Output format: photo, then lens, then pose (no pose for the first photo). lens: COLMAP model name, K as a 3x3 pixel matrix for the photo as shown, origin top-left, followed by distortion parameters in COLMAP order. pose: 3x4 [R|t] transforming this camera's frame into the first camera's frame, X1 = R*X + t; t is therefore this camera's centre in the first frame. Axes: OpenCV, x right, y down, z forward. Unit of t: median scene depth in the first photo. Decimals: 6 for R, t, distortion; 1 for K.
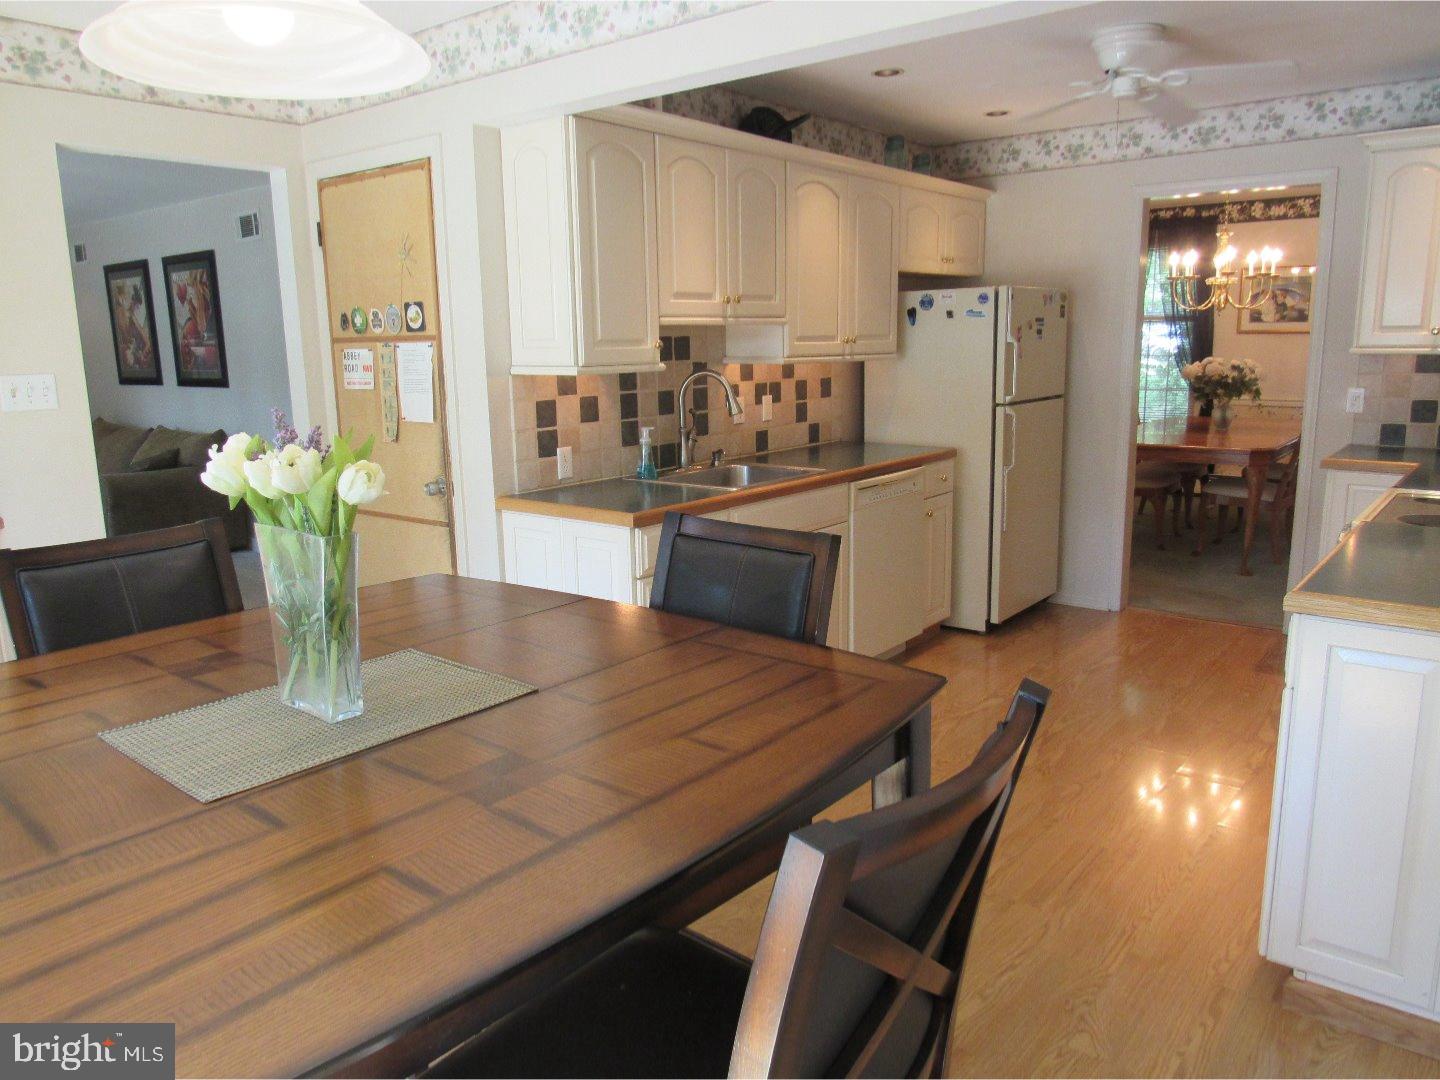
lens RADIAL K [[1037.7, 0, 720.0], [0, 1037.7, 540.0], [0, 0, 1]] dist [-0.018565, 0.000248]
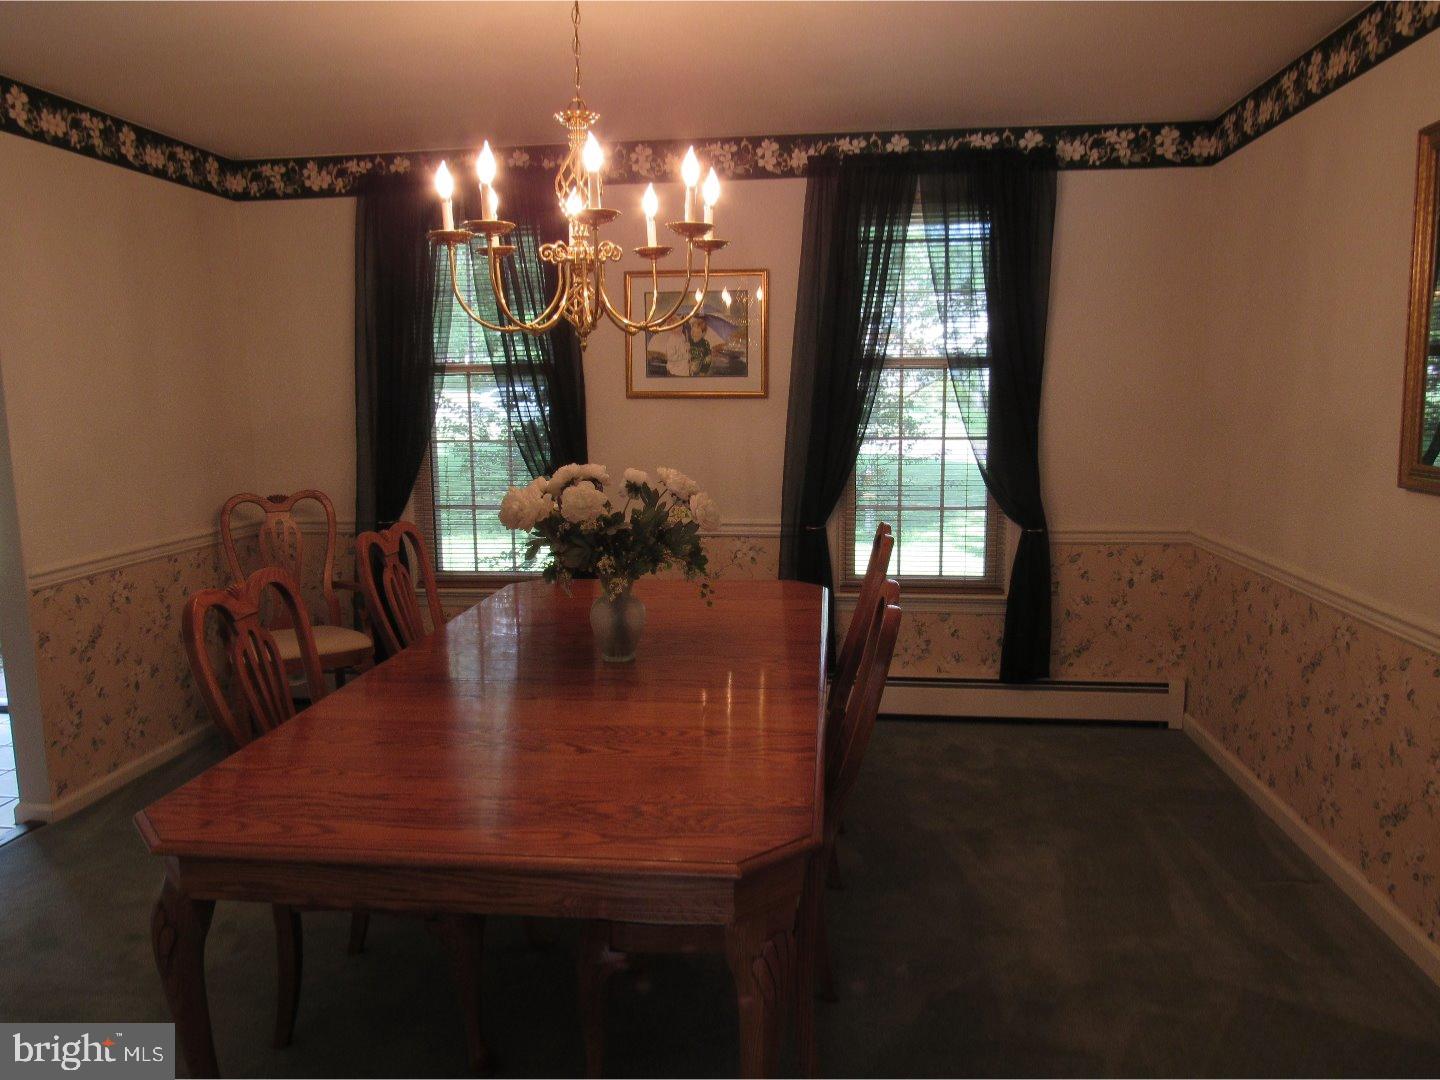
lens RADIAL K [[1037.7, 0, 720.0], [0, 1037.7, 540.0], [0, 0, 1]] dist [-0.018565, 0.000248]
pose [[0.850734, -0.066189, 0.521412, 0.300554], [0.097110, 0.994754, -0.032168, -0.122652], [-0.516548, 0.078001, 0.852698, 0.610552]]
